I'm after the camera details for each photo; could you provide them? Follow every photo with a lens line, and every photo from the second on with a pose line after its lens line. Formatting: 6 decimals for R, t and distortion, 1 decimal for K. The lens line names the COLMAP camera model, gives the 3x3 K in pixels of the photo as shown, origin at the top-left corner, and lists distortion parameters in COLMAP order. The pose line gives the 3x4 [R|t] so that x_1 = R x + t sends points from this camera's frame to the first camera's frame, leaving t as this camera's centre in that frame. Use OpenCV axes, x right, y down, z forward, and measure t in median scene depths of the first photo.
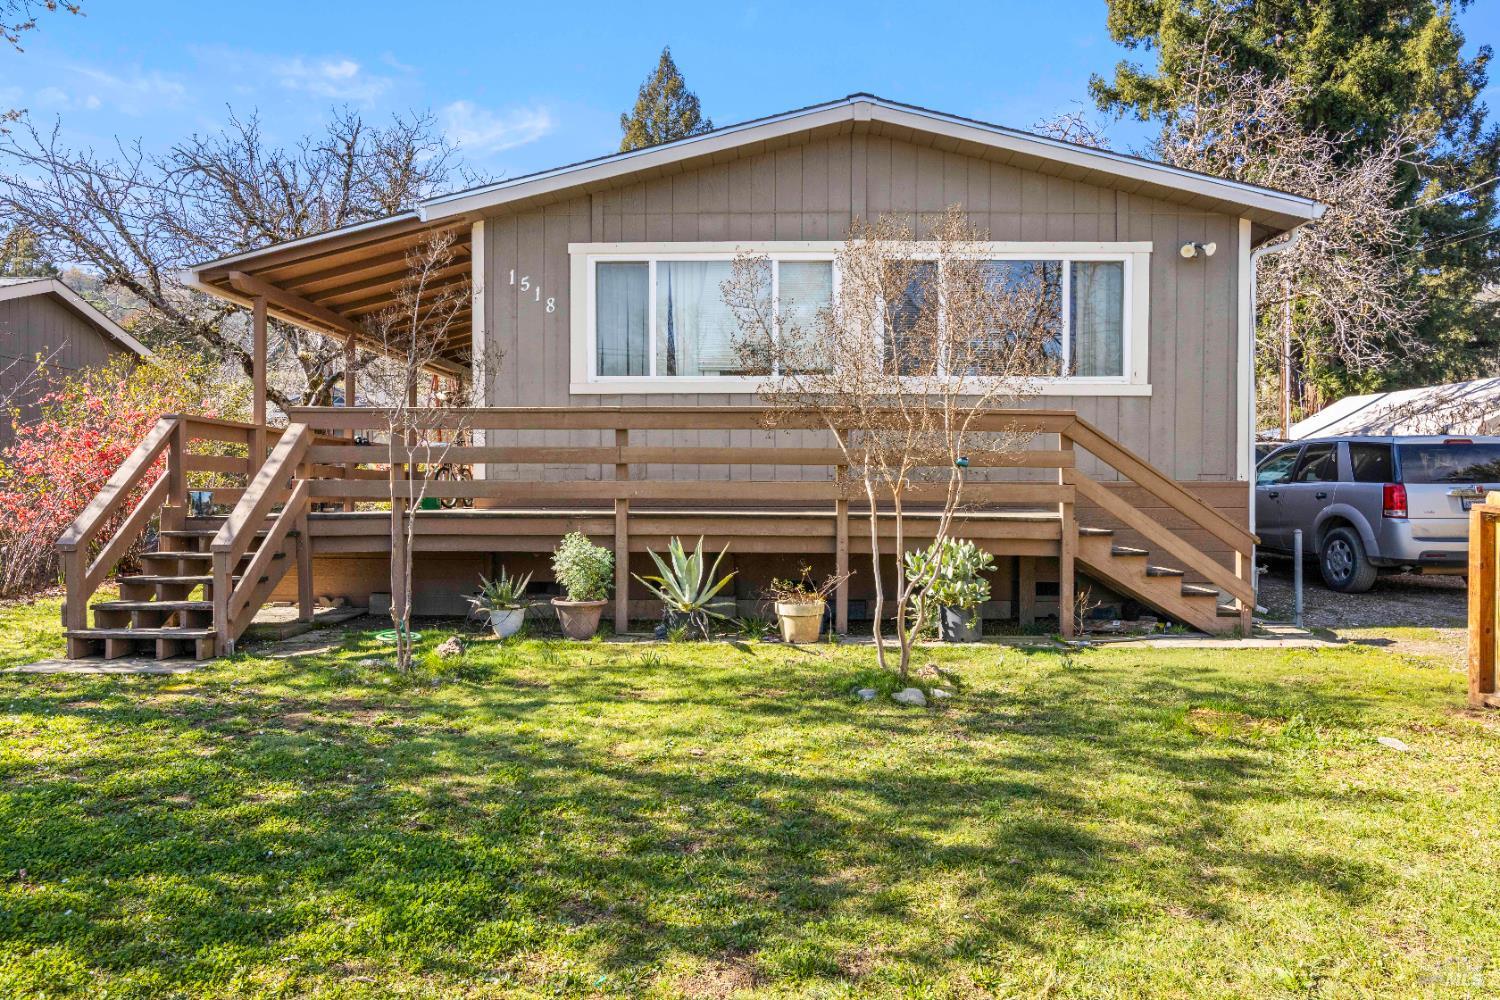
lens RADIAL K [[1000.5, 0, 750.0], [0, 1000.5, 500.0], [0, 0, 1]] dist [0.002228, 0.000899]
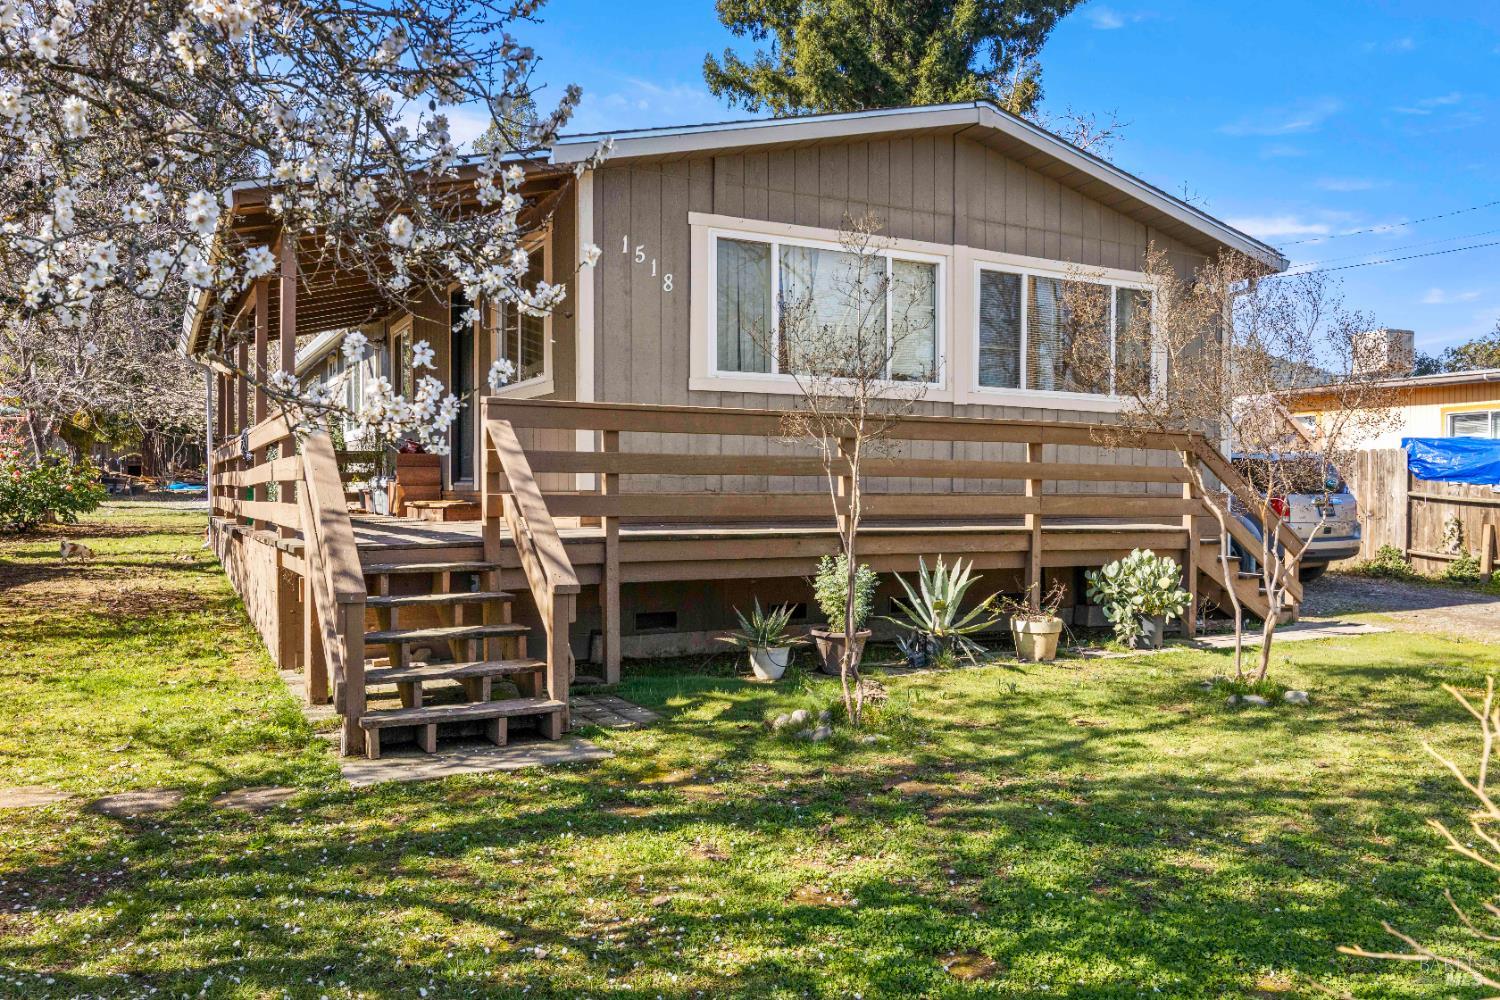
lens RADIAL K [[1173.6, 0, 756.4], [0, 1173.6, 495.8], [0, 0, 1]] dist [-0.000517, -0.000671]
pose [[0.862338, 0.000999, 0.506332, -0.727803], [0.004308, 0.999947, -0.009310, -0.008621], [-0.506314, 0.010209, 0.862288, 0.138456]]
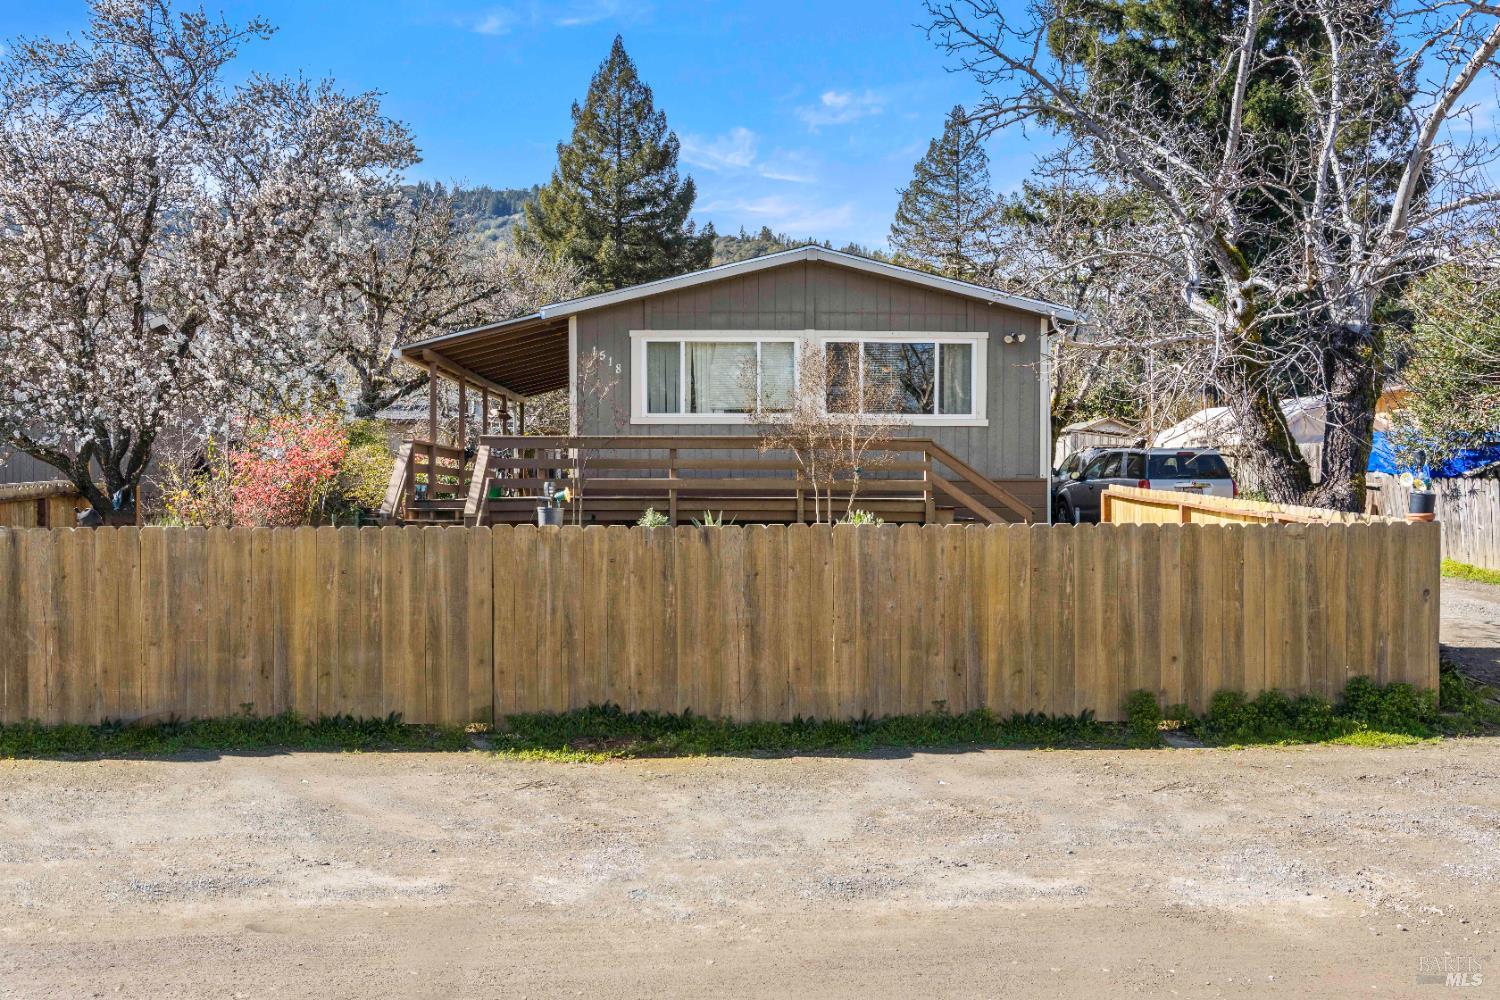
lens RADIAL K [[1214.9, 0, 747.7], [0, 1214.9, 496.0], [0, 0, 1]] dist [-0.004348, -0.001621]
pose [[0.998598, -0.001905, 0.052893, -0.110404], [0.002011, 0.999996, -0.001950, 0.014914], [-0.052889, 0.002054, 0.998598, -1.096288]]
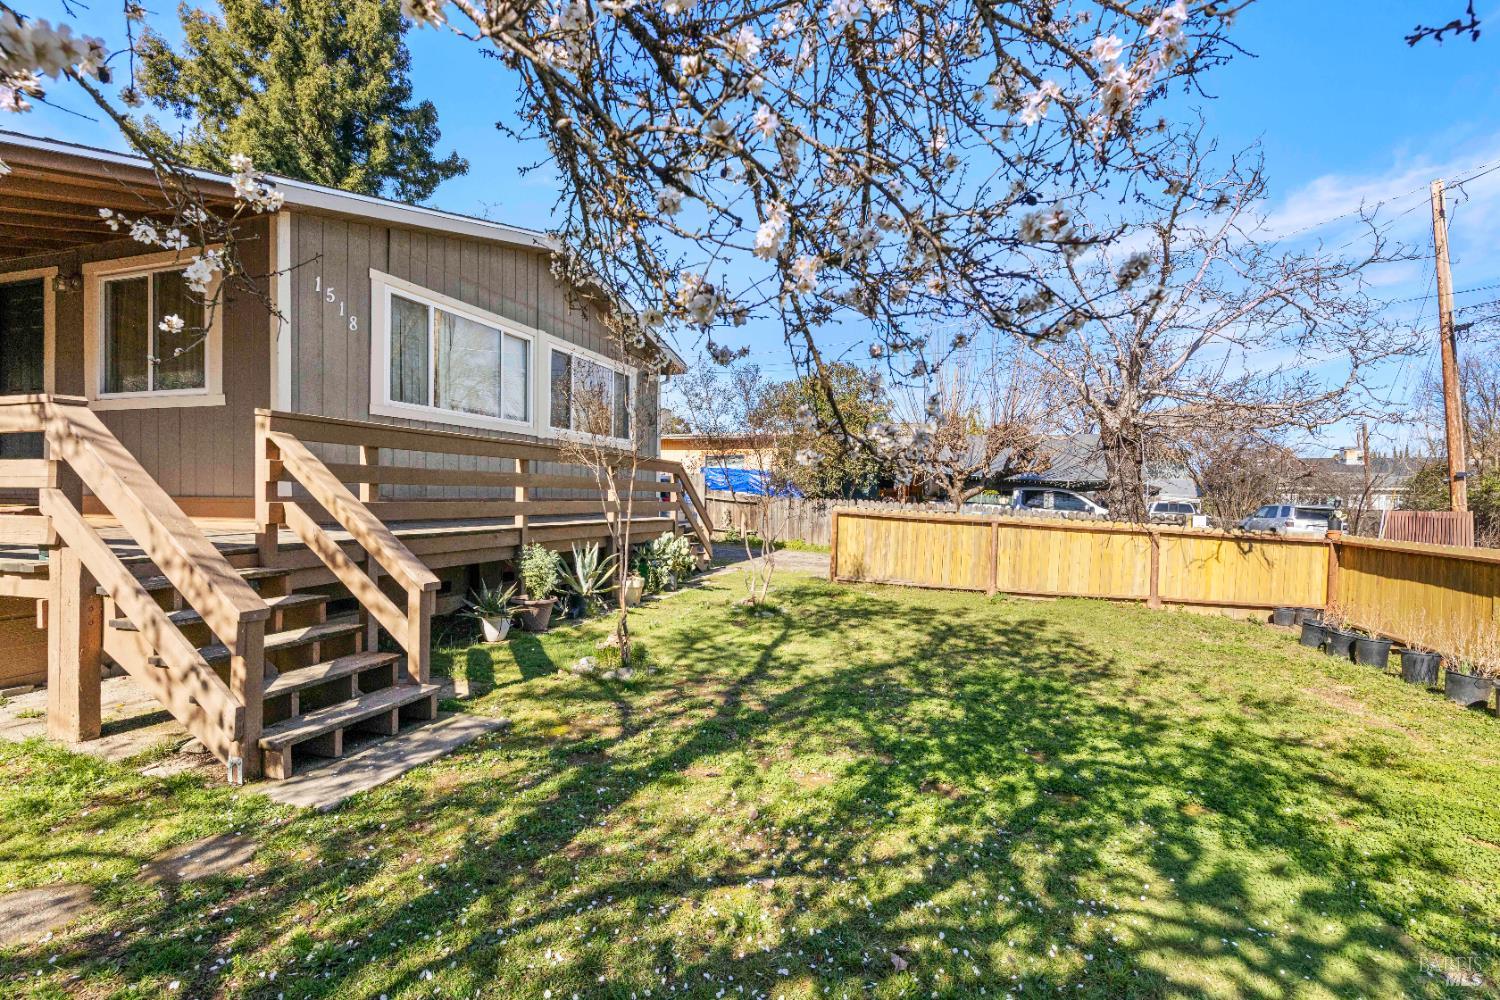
lens RADIAL K [[702.8, 0, 771.4], [0, 702.8, 499.3], [0, 0, 1]] dist [0.009391, -0.001491]
pose [[0.267148, -0.002316, 0.963653, -0.887761], [0.002917, 0.999994, 0.001595, -0.020687], [-0.963651, 0.002385, 0.267153, 0.468865]]
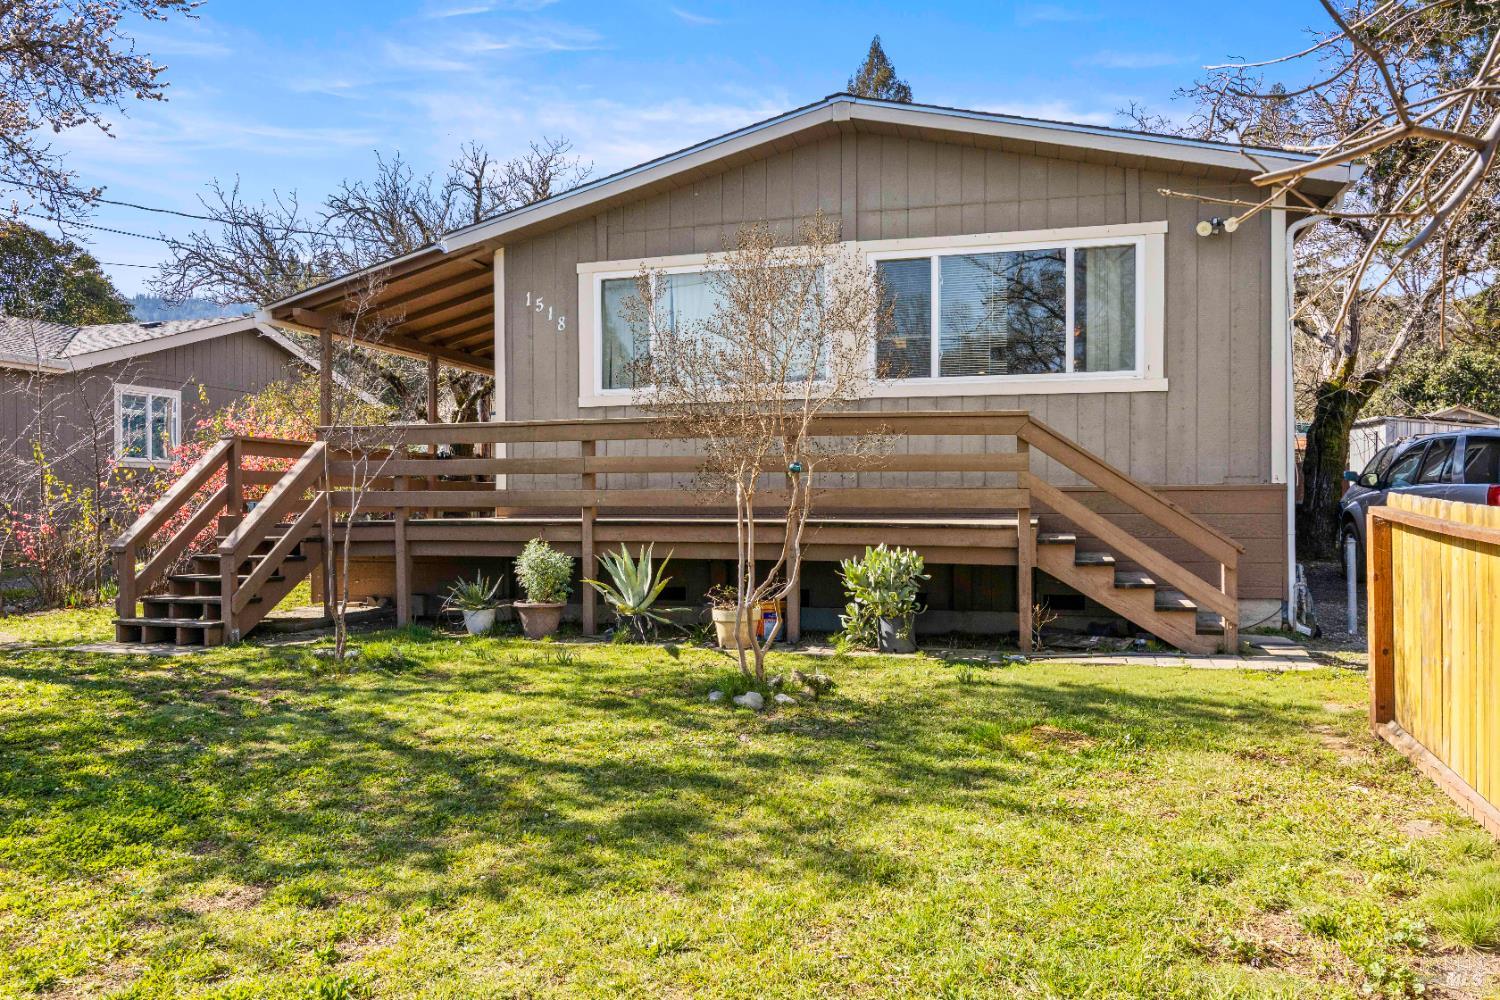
lens RADIAL K [[1061.6, 0, 750.0], [0, 1061.6, 500.0], [0, 0, 1]] dist [0.005430, 0.000367]
pose [[0.966112, -0.006679, -0.258036, 0.321842], [0.003631, 0.999918, -0.012290, 0.006012], [0.258097, 0.010936, 0.966057, -0.029223]]
